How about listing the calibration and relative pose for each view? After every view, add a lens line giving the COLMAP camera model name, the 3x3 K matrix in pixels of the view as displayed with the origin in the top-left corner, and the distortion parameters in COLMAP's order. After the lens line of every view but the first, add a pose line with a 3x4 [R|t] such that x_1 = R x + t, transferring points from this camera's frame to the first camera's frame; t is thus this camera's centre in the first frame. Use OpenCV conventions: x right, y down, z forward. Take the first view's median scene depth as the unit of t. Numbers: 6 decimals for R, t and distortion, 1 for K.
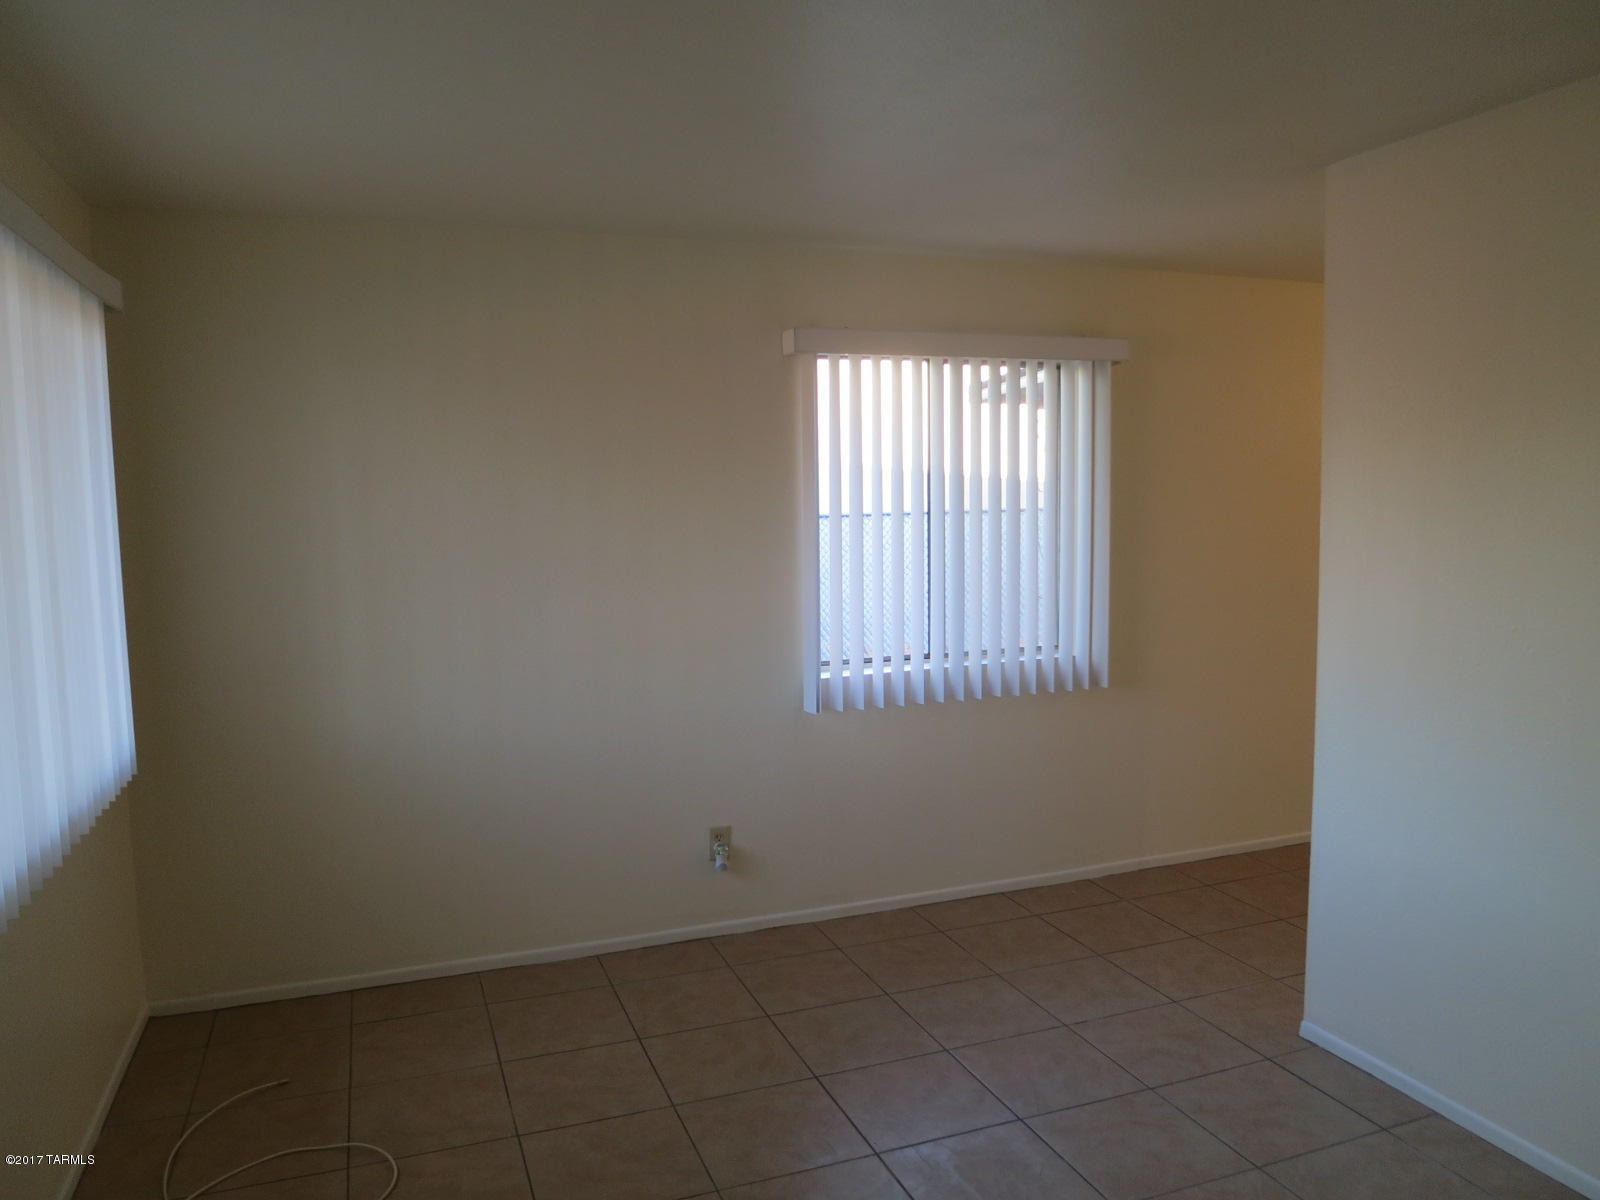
lens RADIAL K [[1161.5, 0, 800.0], [0, 1161.5, 600.0], [0, 0, 1]] dist [-0.037429, 0.012305]
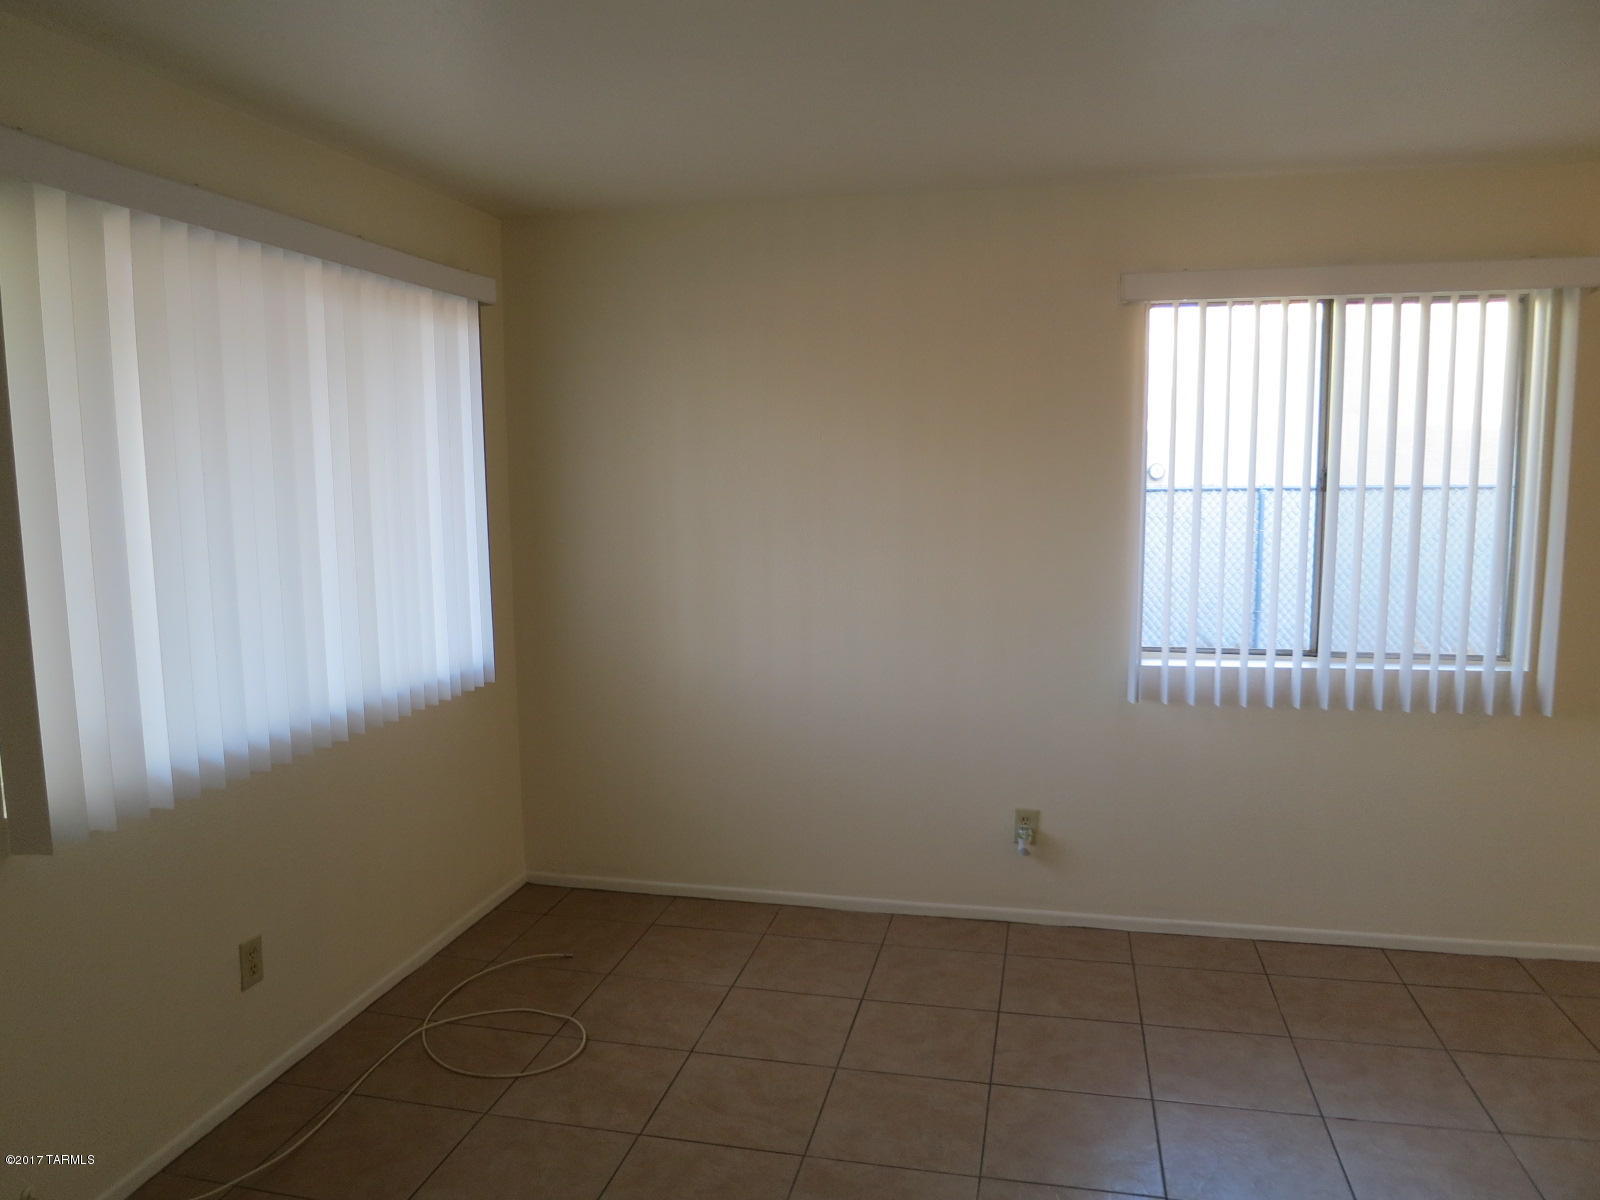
lens RADIAL K [[1161.5, 0, 800.0], [0, 1161.5, 600.0], [0, 0, 1]] dist [-0.037429, 0.012305]
pose [[0.837278, 0.072533, -0.541945, 0.278297], [-0.055247, 0.997312, 0.048125, -0.011497], [0.543979, -0.010353, 0.839035, 0.102813]]
